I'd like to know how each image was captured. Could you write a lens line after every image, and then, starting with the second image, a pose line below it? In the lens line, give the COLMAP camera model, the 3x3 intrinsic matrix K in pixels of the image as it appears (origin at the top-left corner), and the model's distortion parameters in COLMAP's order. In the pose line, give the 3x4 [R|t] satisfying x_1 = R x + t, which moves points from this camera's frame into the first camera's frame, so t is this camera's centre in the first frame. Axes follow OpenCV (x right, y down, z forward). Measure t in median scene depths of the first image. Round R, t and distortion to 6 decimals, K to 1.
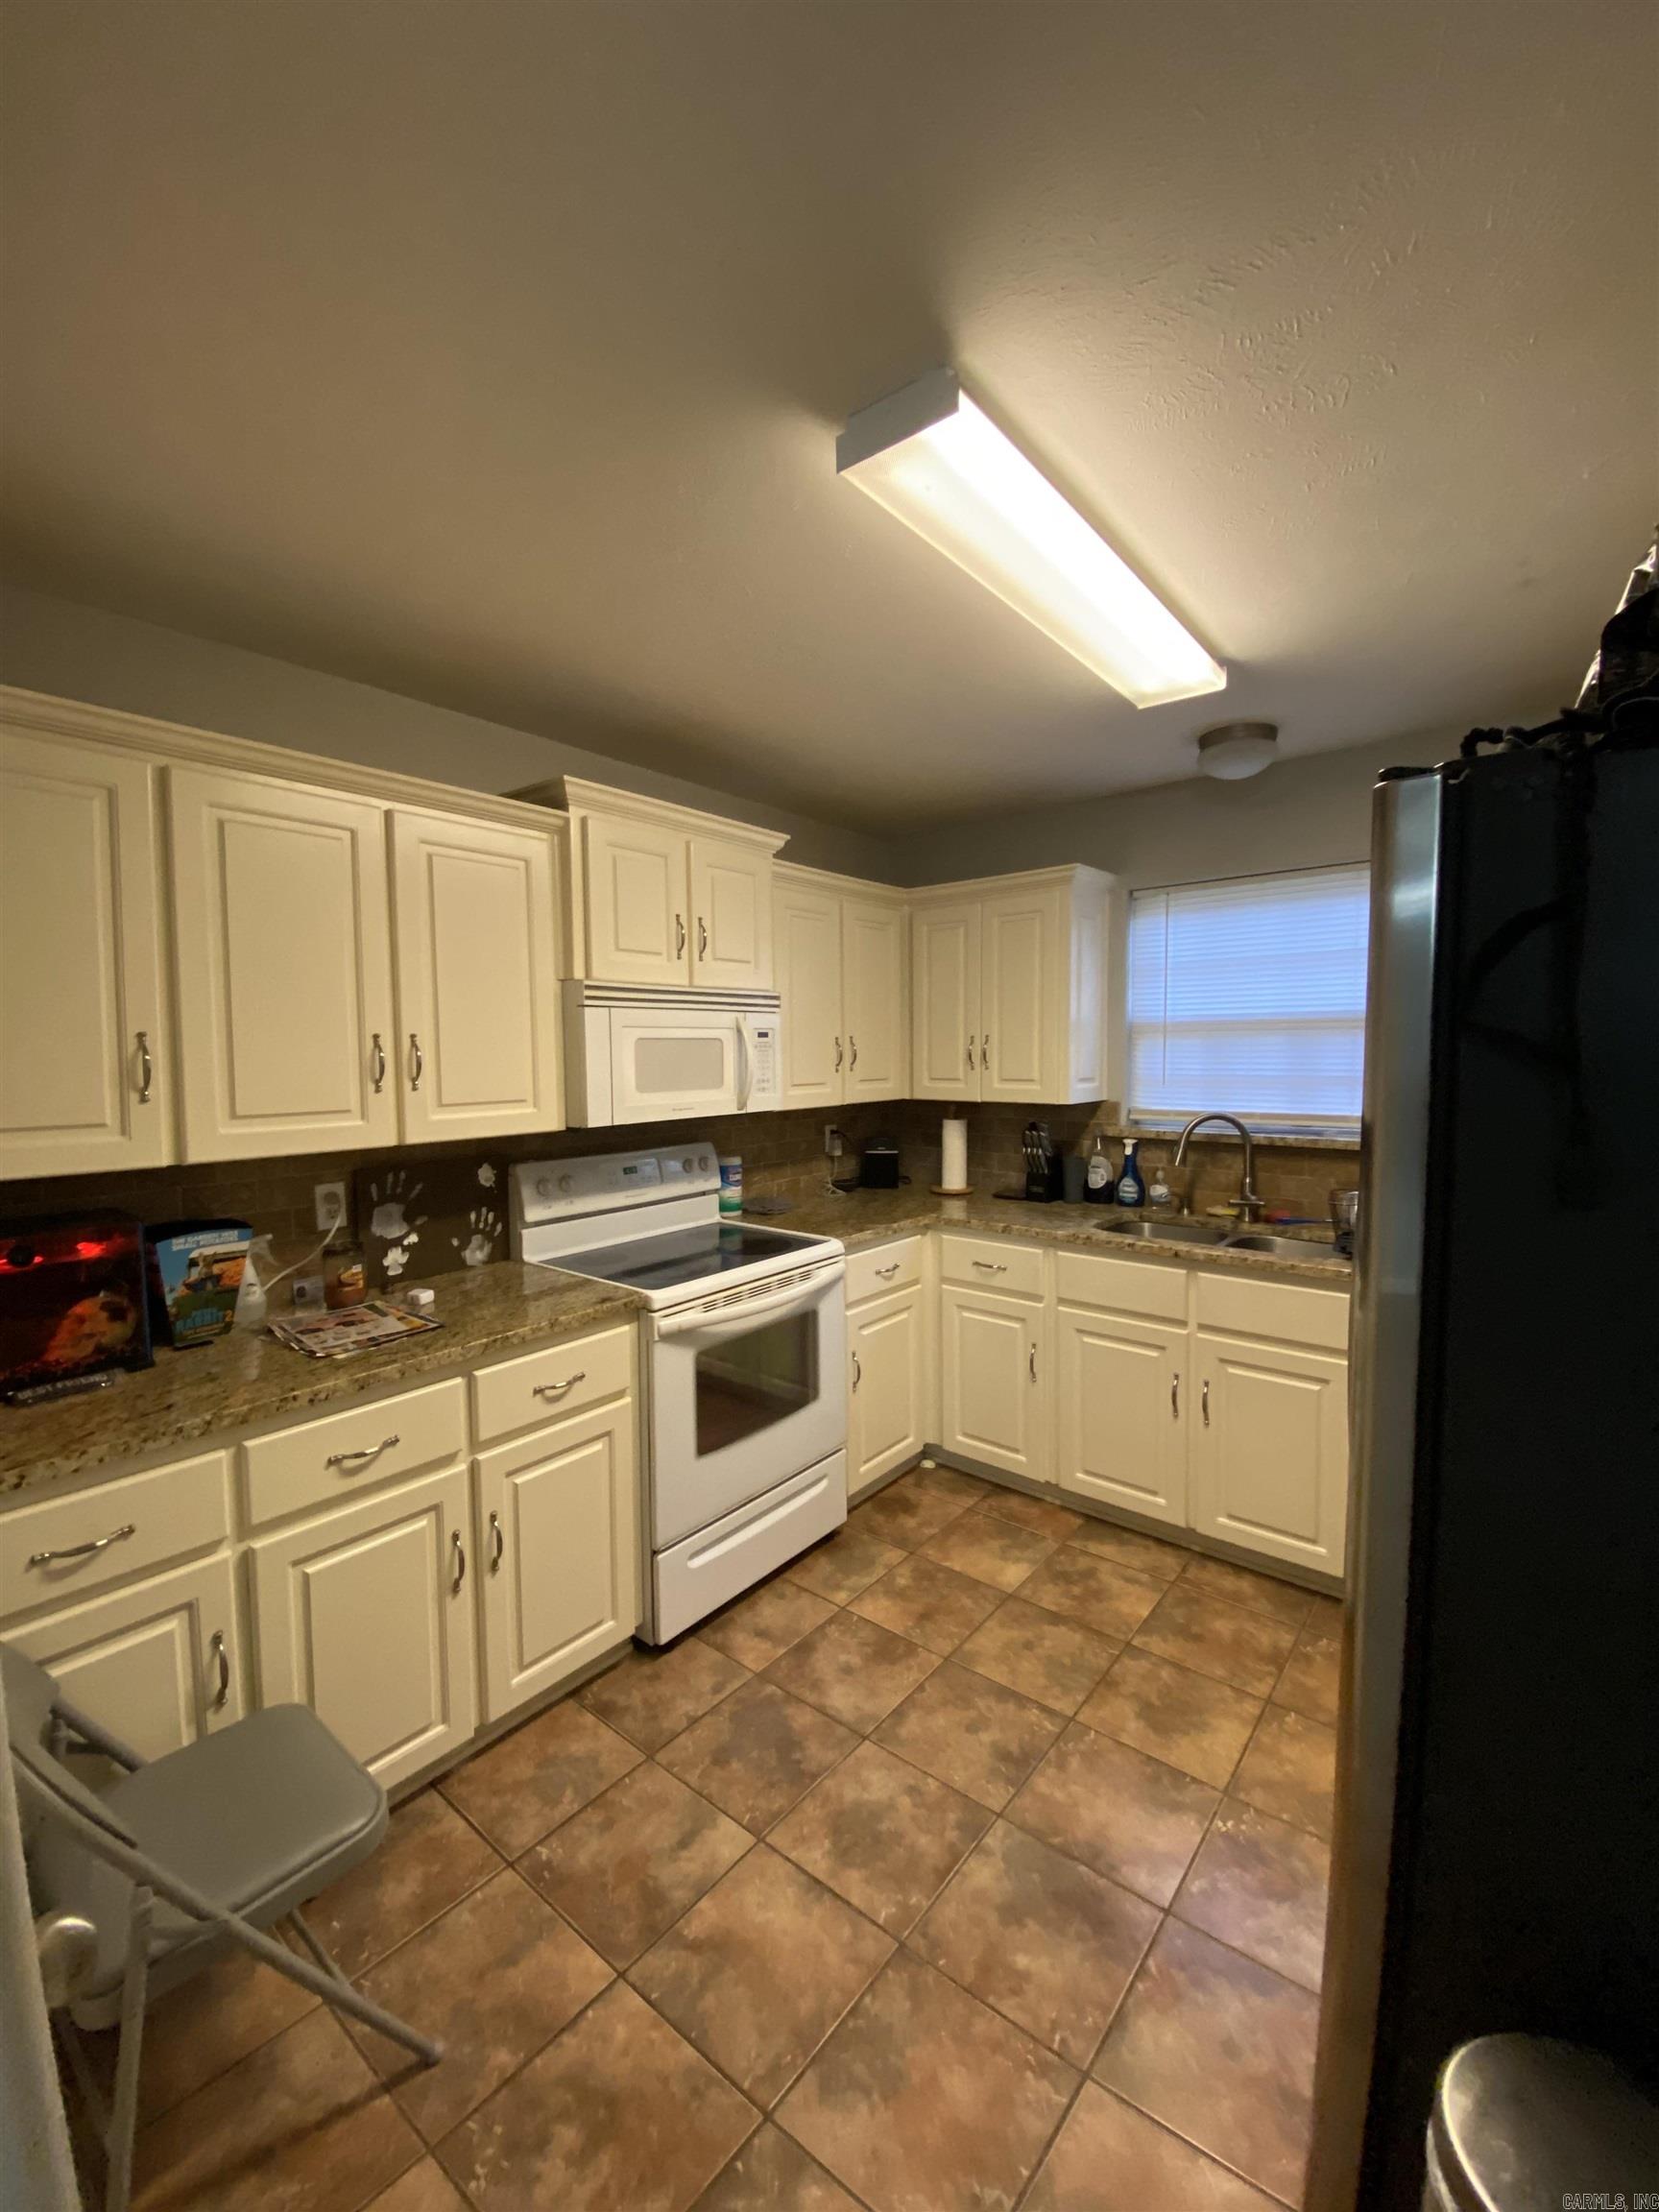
lens RADIAL K [[893.1, 0, 829.5], [0, 893.1, 1106.0], [0, 0, 1]] dist [0.000723, -0.013981]
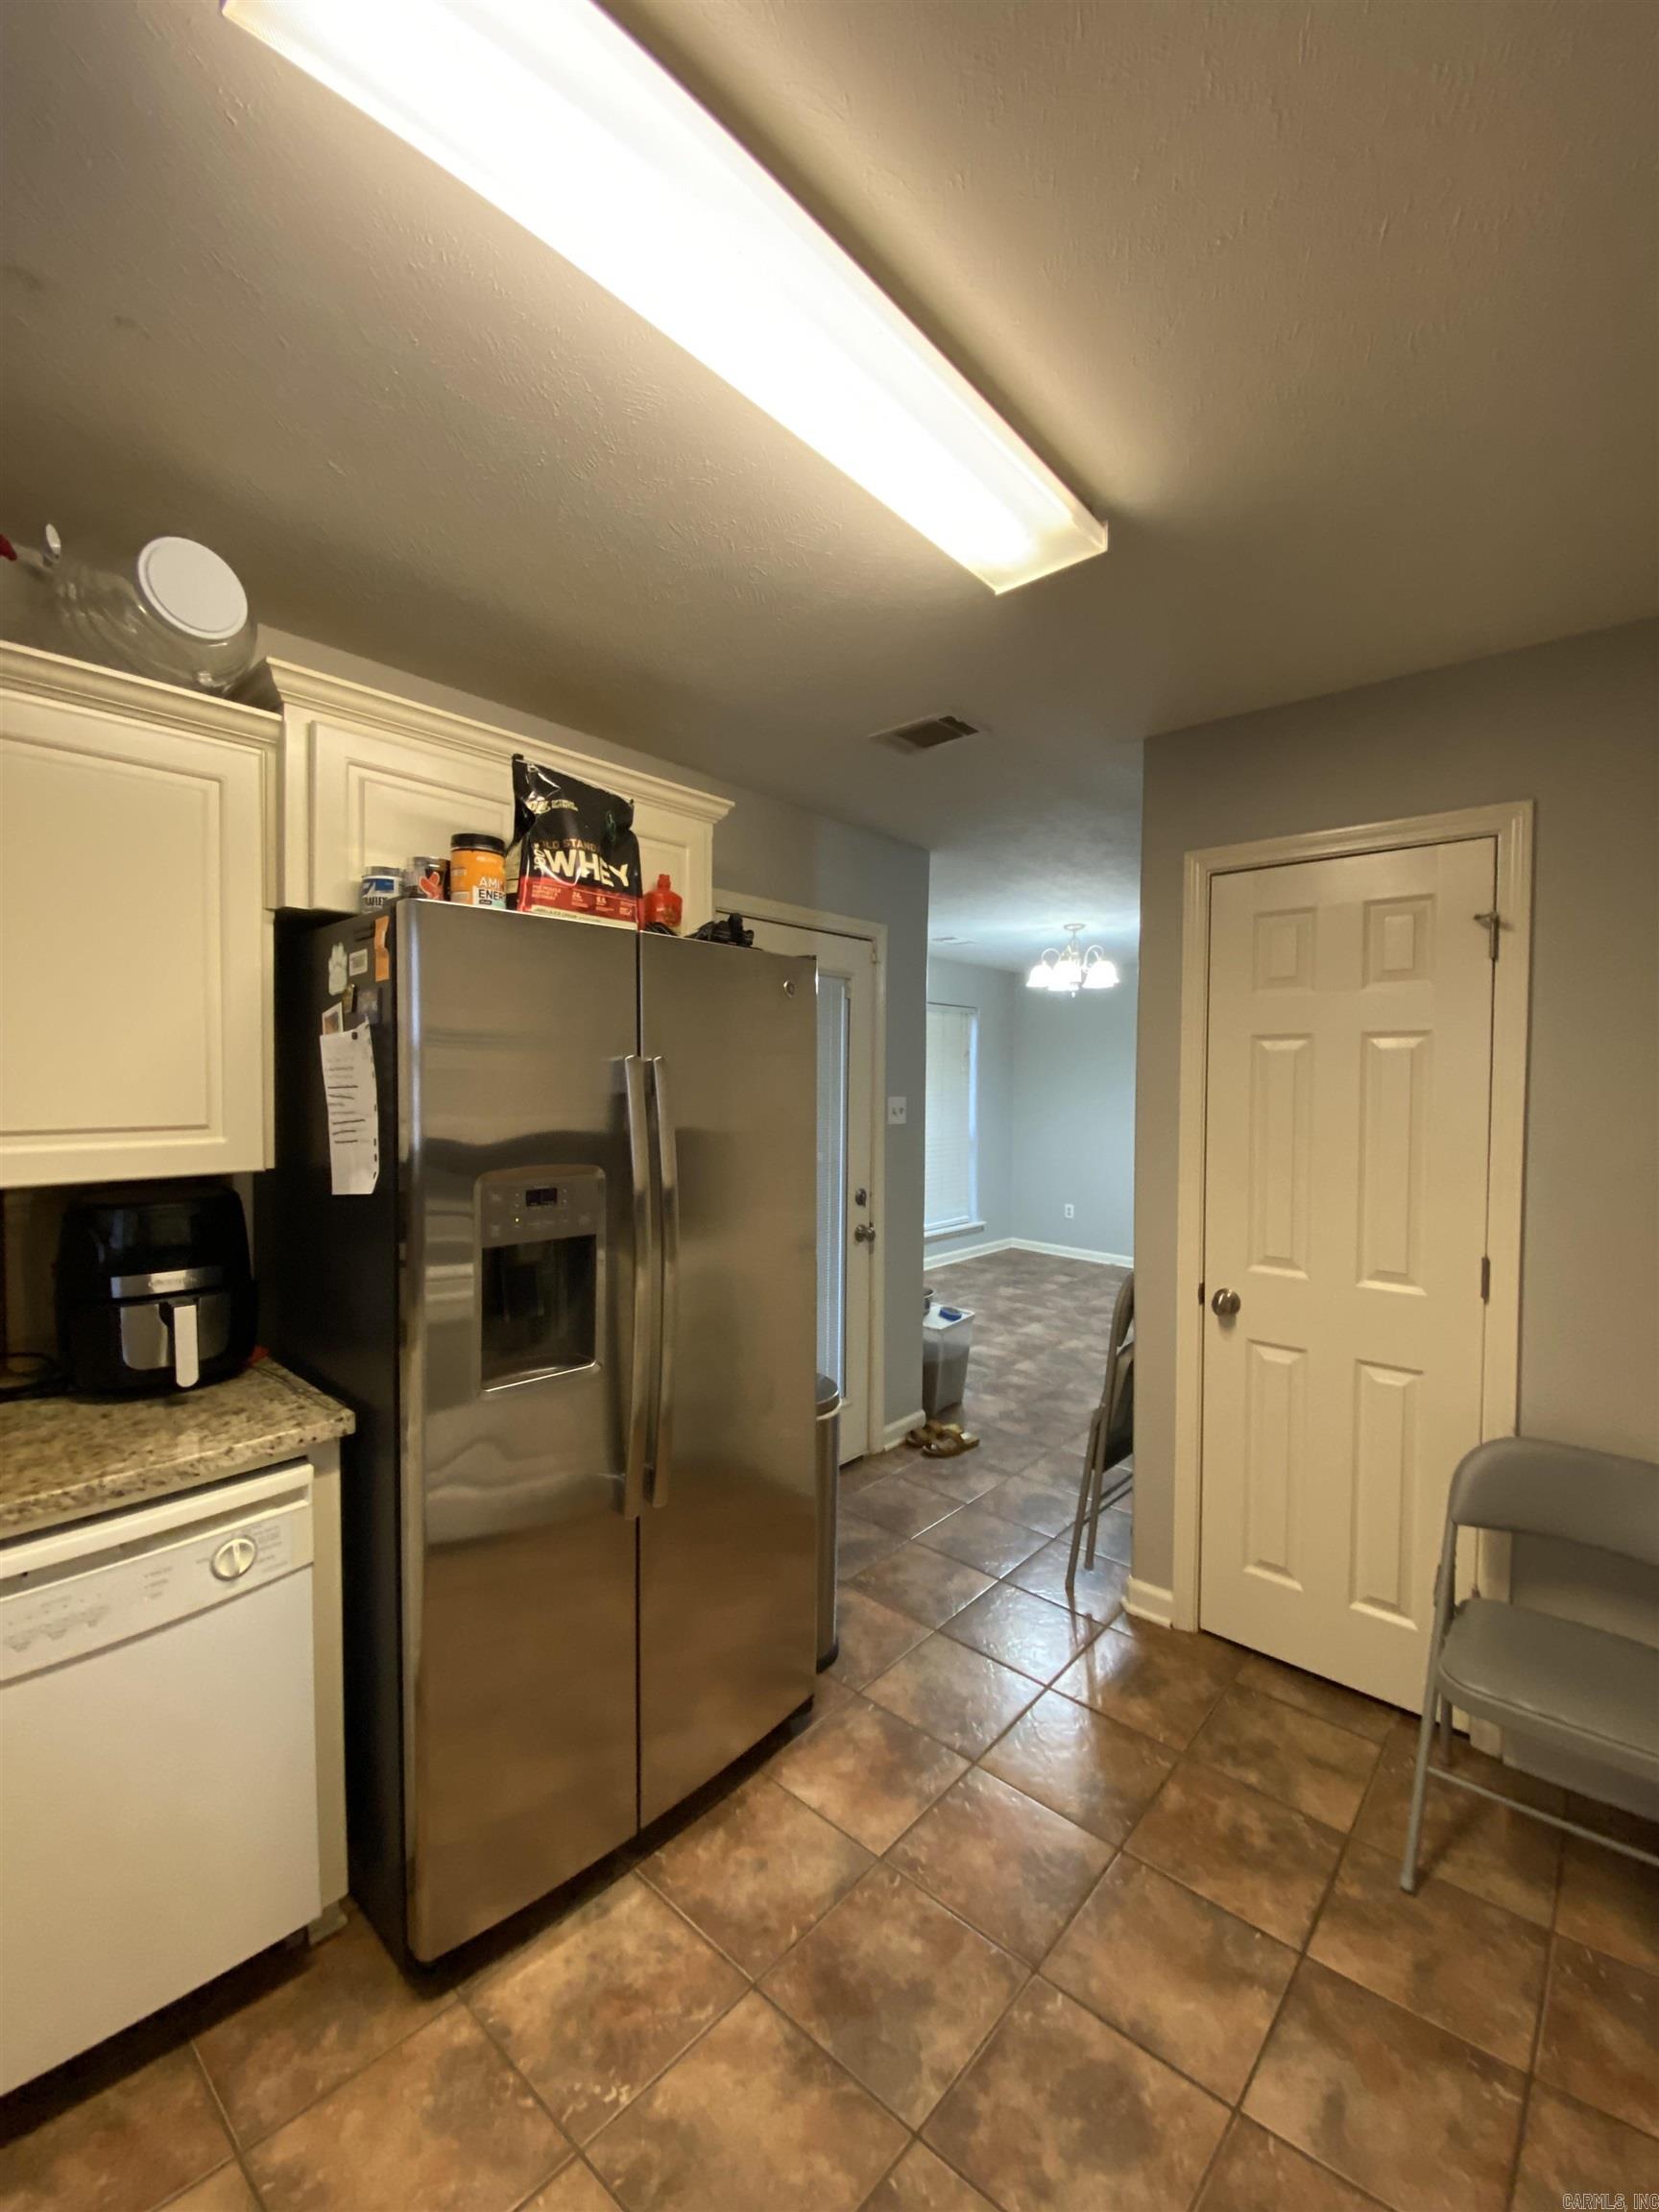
lens RADIAL K [[893.1, 0, 829.5], [0, 893.1, 1106.0], [0, 0, 1]] dist [0.000723, -0.013981]
pose [[-0.999342, 0.004519, 0.035978, 0.261297], [0.007709, 0.995998, 0.089043, -0.099640], [-0.035431, 0.089262, -0.995378, 1.827453]]
